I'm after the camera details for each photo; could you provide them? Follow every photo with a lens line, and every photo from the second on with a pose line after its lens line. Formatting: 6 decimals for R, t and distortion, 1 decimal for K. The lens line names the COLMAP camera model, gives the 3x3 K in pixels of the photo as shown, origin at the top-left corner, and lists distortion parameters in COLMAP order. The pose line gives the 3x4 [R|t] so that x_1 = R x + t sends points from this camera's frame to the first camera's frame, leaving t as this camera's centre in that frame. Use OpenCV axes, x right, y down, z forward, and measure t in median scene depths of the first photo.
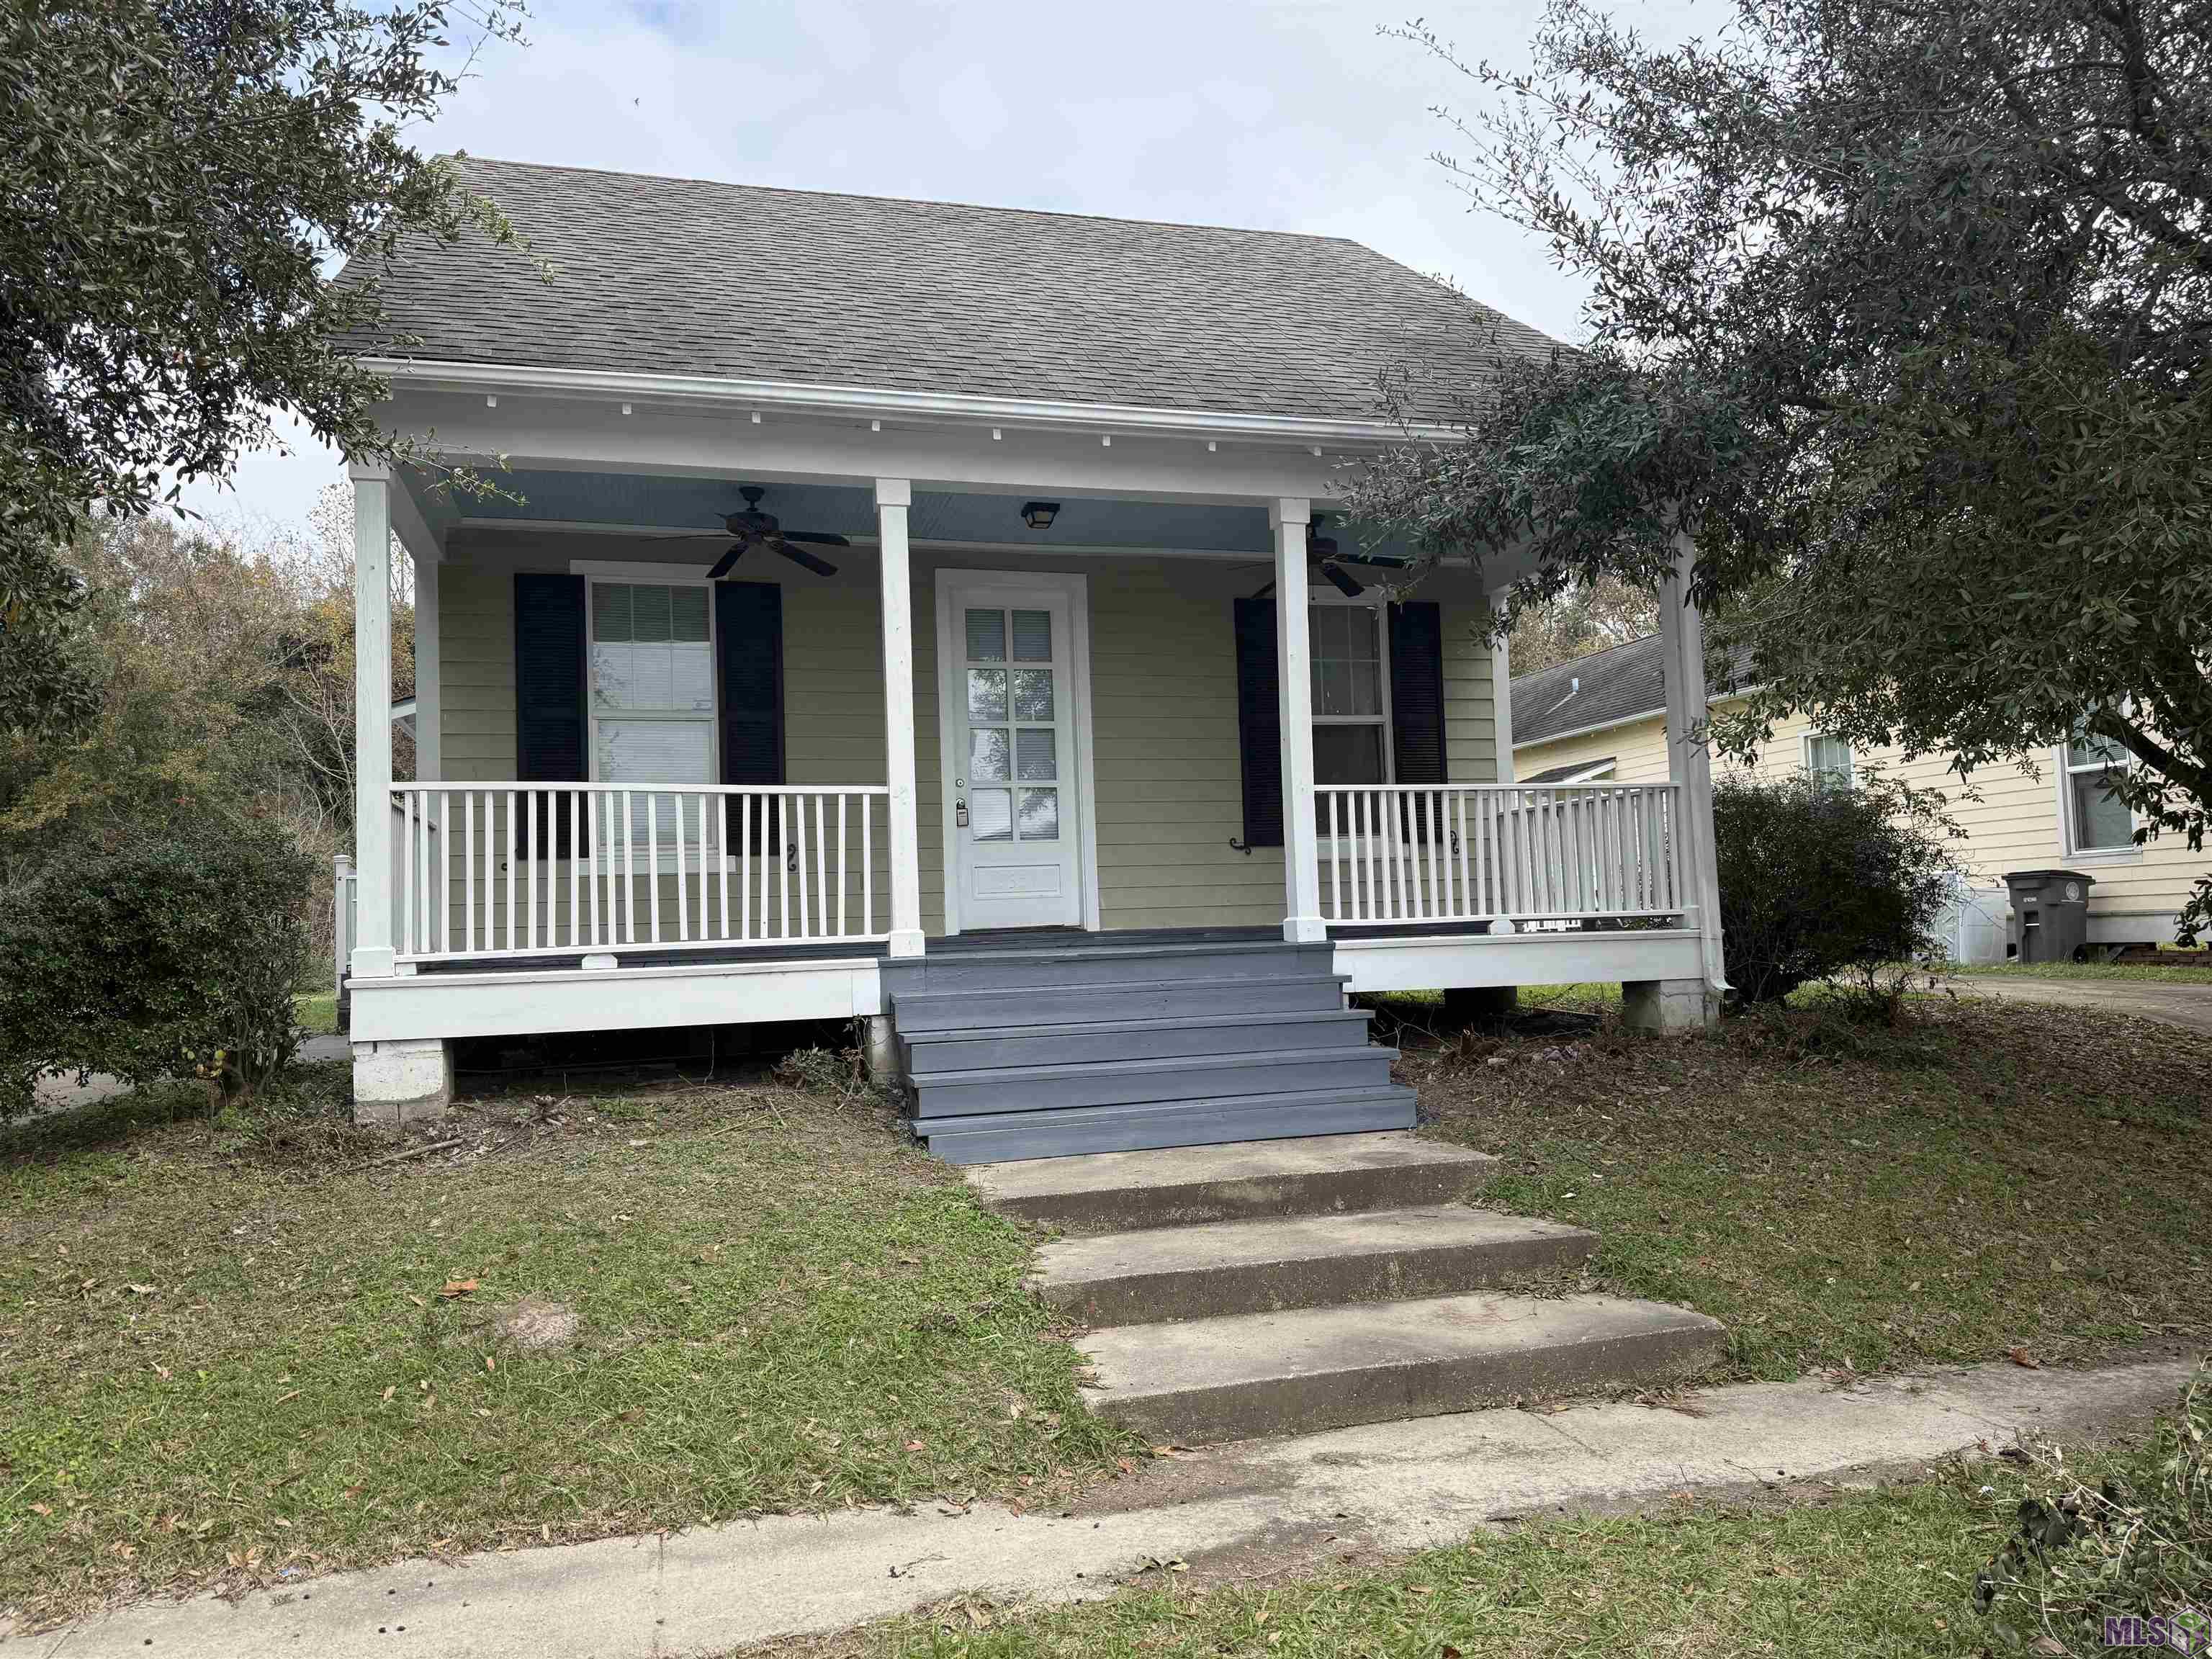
lens RADIAL K [[1552.9, 0, 1106.0], [0, 1552.9, 829.5], [0, 0, 1]] dist [0.070699, -0.066931]
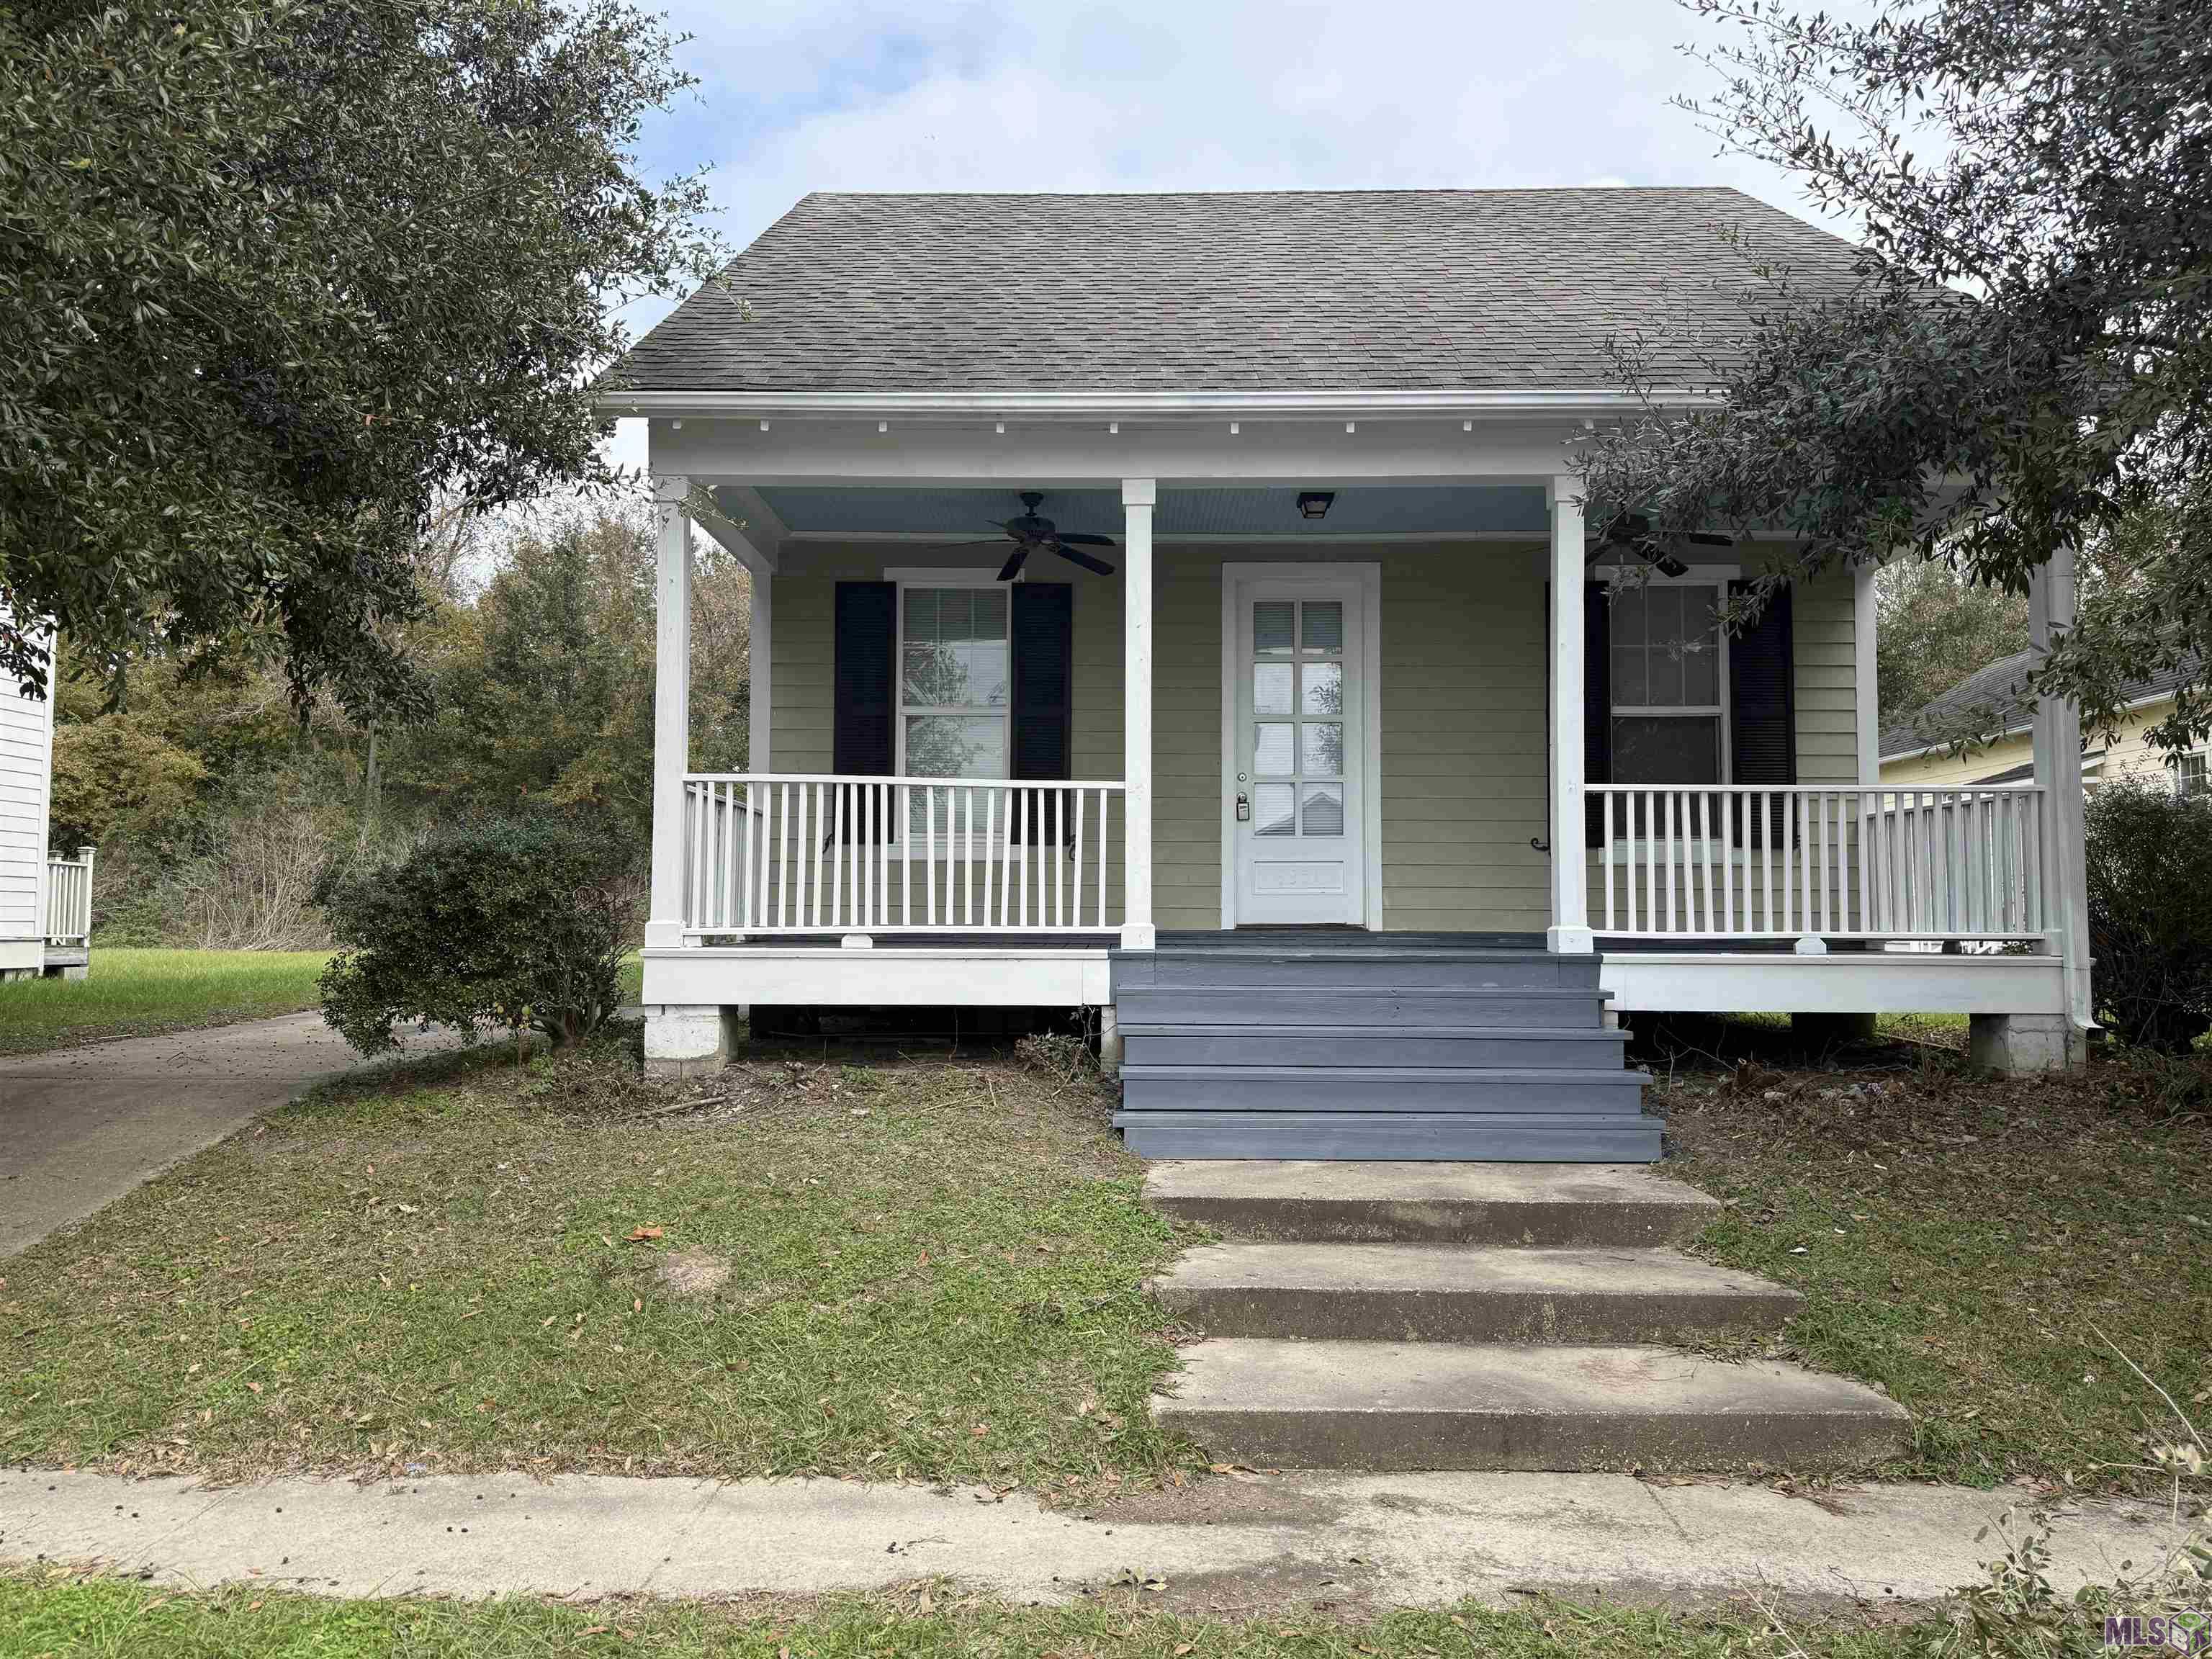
lens RADIAL K [[1548.3, 0, 1106.0], [0, 1548.3, 829.5], [0, 0, 1]] dist [0.097893, -0.125241]
pose [[0.958301, 0.020554, -0.285022, 0.153396], [-0.017912, 0.999769, 0.011874, -0.009198], [0.285200, -0.006273, 0.958447, 0.025312]]
